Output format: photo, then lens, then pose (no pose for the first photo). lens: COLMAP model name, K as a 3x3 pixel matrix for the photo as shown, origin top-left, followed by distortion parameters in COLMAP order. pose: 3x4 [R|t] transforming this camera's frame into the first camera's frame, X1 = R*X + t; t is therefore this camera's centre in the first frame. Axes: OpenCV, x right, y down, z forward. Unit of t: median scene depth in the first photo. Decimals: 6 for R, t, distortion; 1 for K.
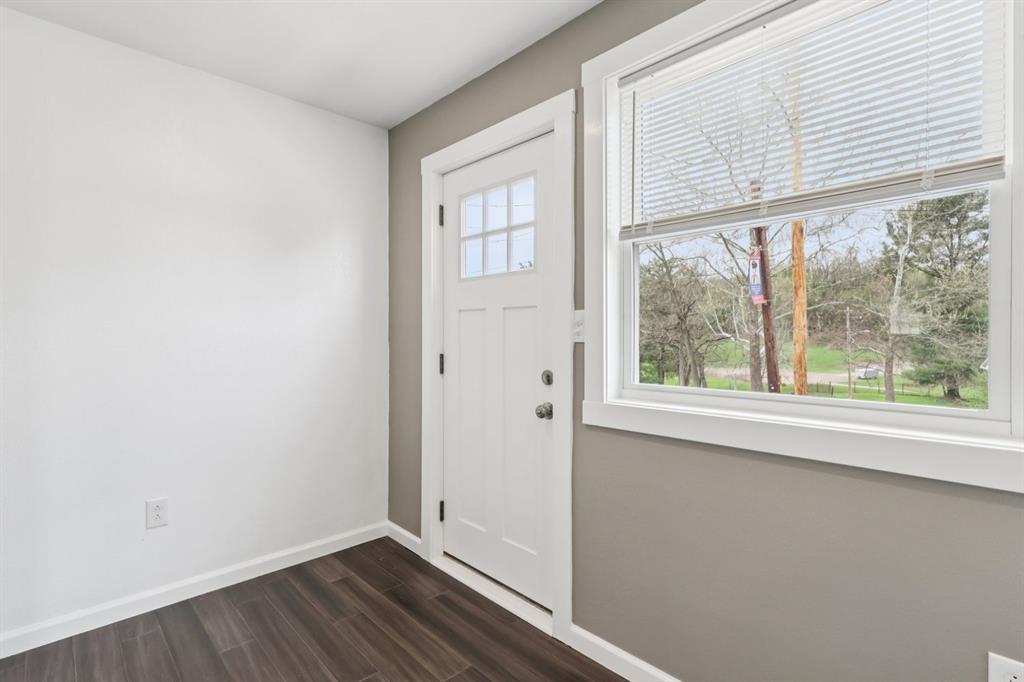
lens RADIAL K [[490.4, 0, 508.5], [0, 490.4, 338.8], [0, 0, 1]] dist [0.004955, 0.001307]
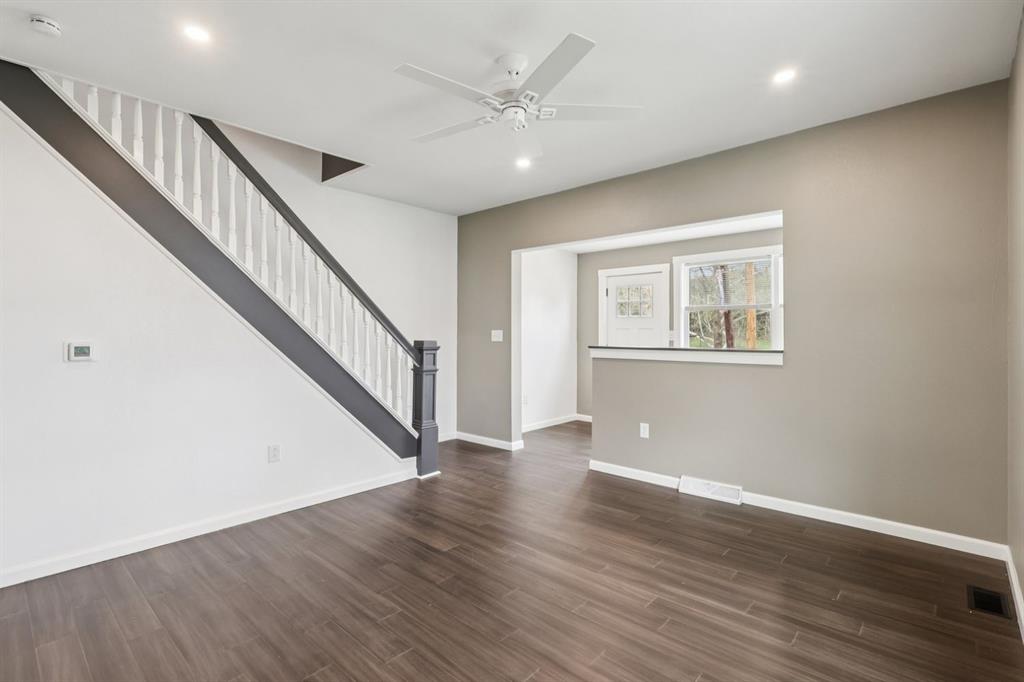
lens RADIAL K [[490.4, 0, 513.4], [0, 490.4, 337.4], [0, 0, 1]] dist [0.004955, 0.001307]
pose [[0.997421, -0.001511, 0.071762, -0.136663], [0.001466, 0.999999, 0.000685, -0.002119], [-0.071762, -0.000578, 0.997422, -0.261822]]
